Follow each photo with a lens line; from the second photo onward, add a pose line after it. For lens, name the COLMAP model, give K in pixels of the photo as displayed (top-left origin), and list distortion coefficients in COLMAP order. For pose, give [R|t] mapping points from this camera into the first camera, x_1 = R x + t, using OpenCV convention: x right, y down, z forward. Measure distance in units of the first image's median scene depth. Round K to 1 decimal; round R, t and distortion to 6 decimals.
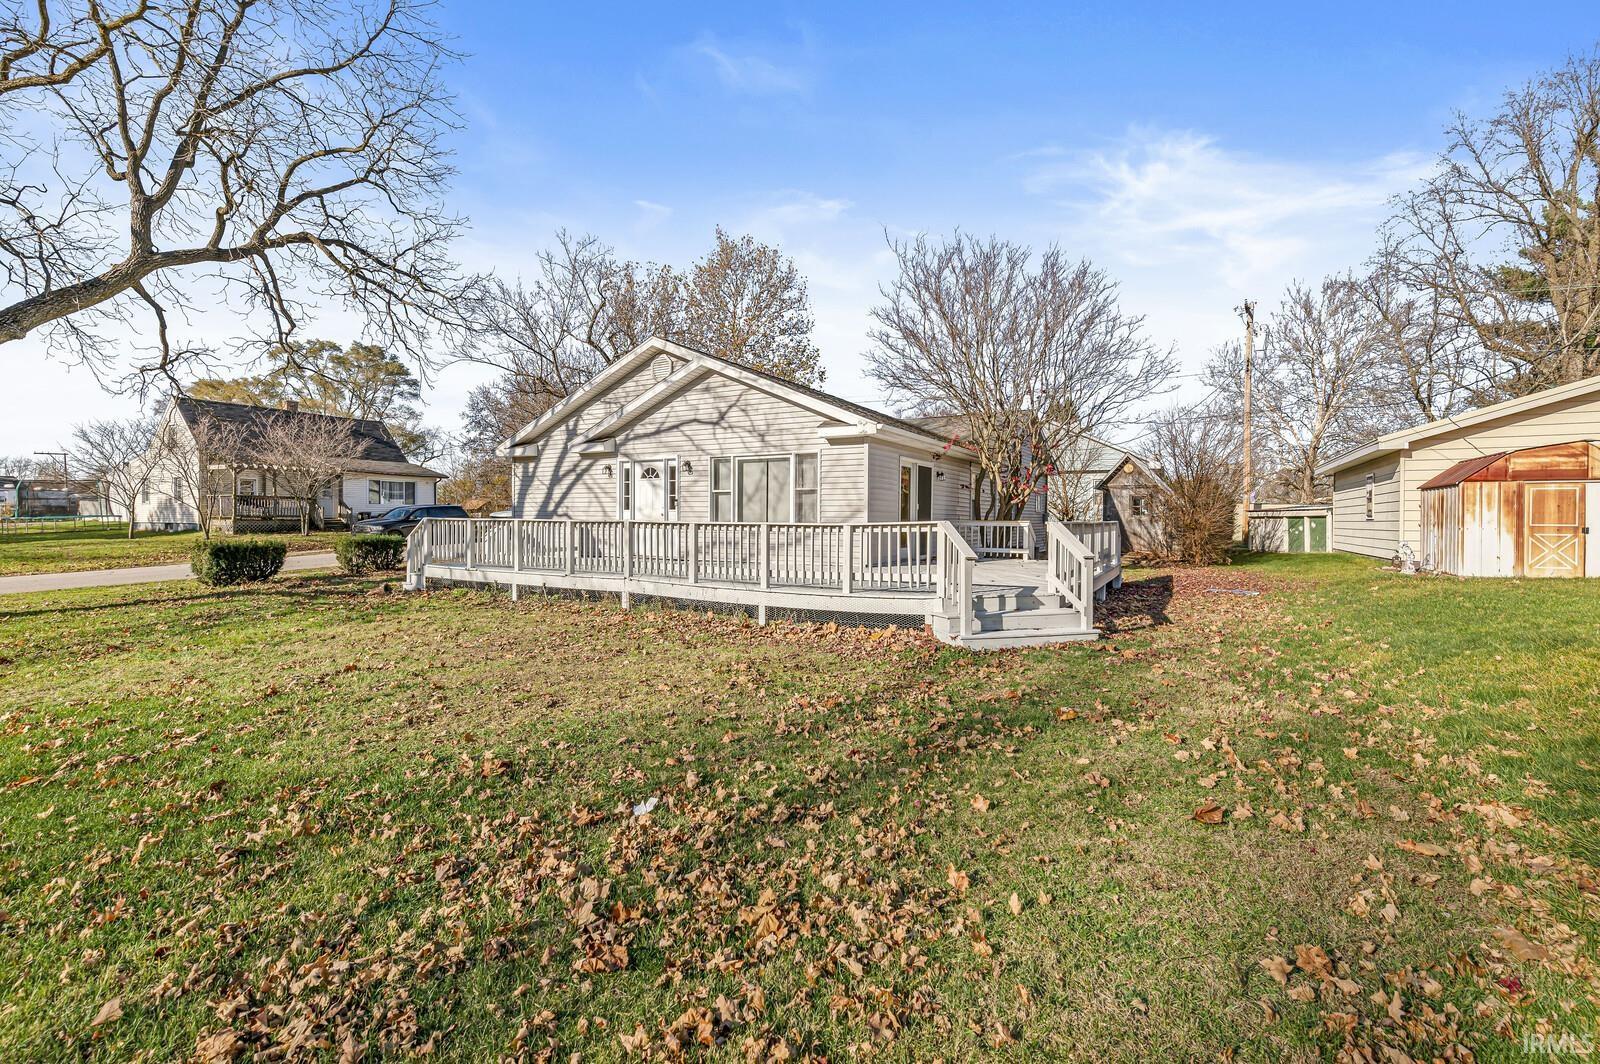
lens RADIAL K [[721.9, 0, 800.0], [0, 721.9, 532.0], [0, 0, 1]] dist [0.002063, 0.000091]
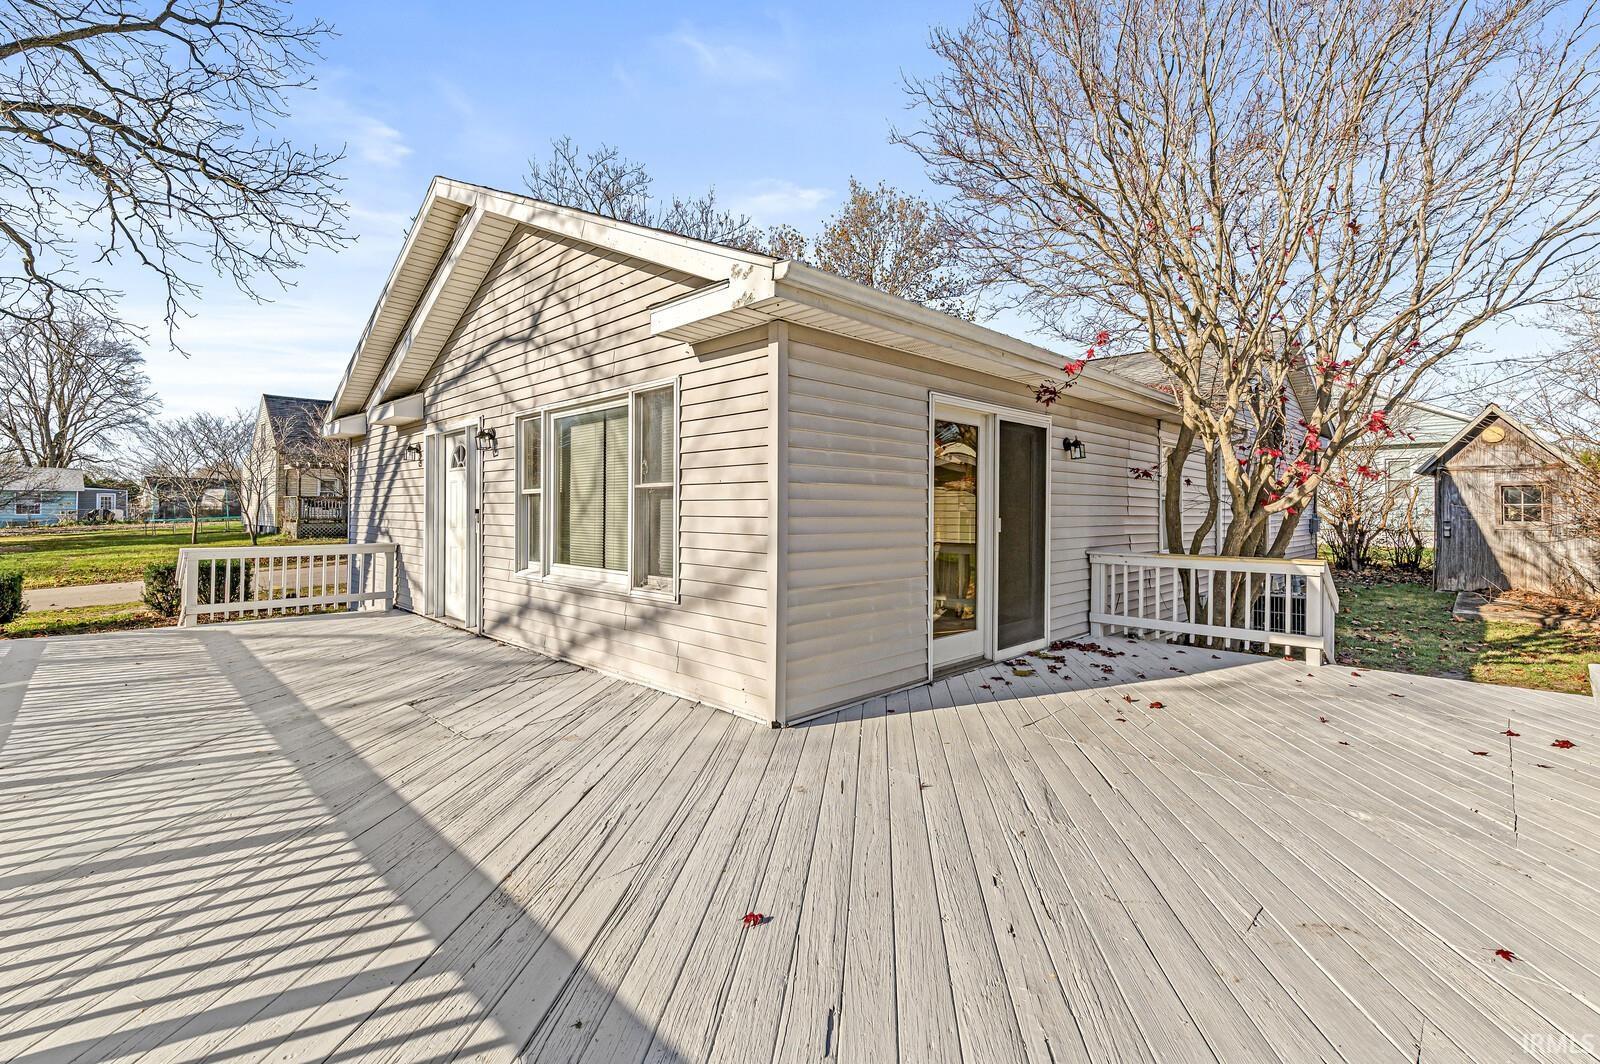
lens RADIAL K [[694.4, 0, 821.1], [0, 694.4, 512.5], [0, 0, 1]] dist [0.026122, 0.000241]
pose [[0.970281, -0.003714, -0.241951, 0.153561], [0.000133, 0.999890, -0.014816, -0.034718], [0.241980, 0.014343, 0.970175, 0.583954]]
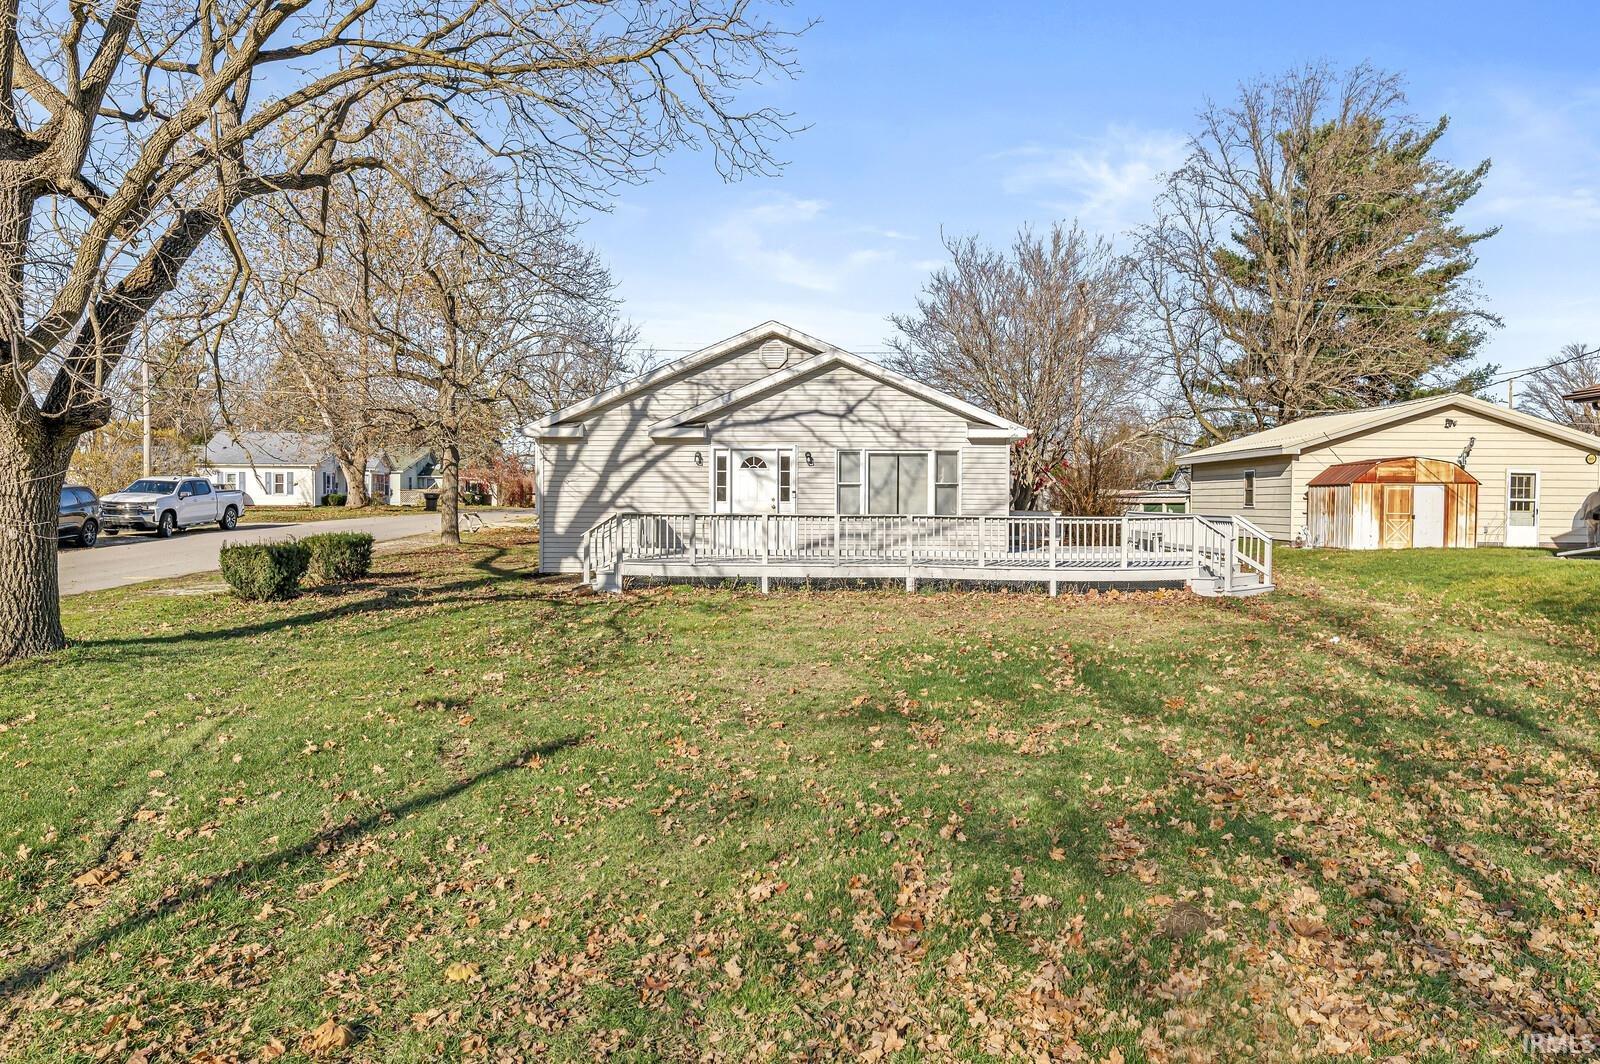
lens RADIAL K [[1207.7, 0, 800.0], [0, 1207.7, 532.0], [0, 0, 1]] dist [-0.008976, -0.001866]
pose [[0.869995, -0.014083, 0.492859, -0.930175], [0.008609, 0.999874, 0.013374, -0.011403], [-0.492985, -0.007392, 0.870006, -0.404375]]
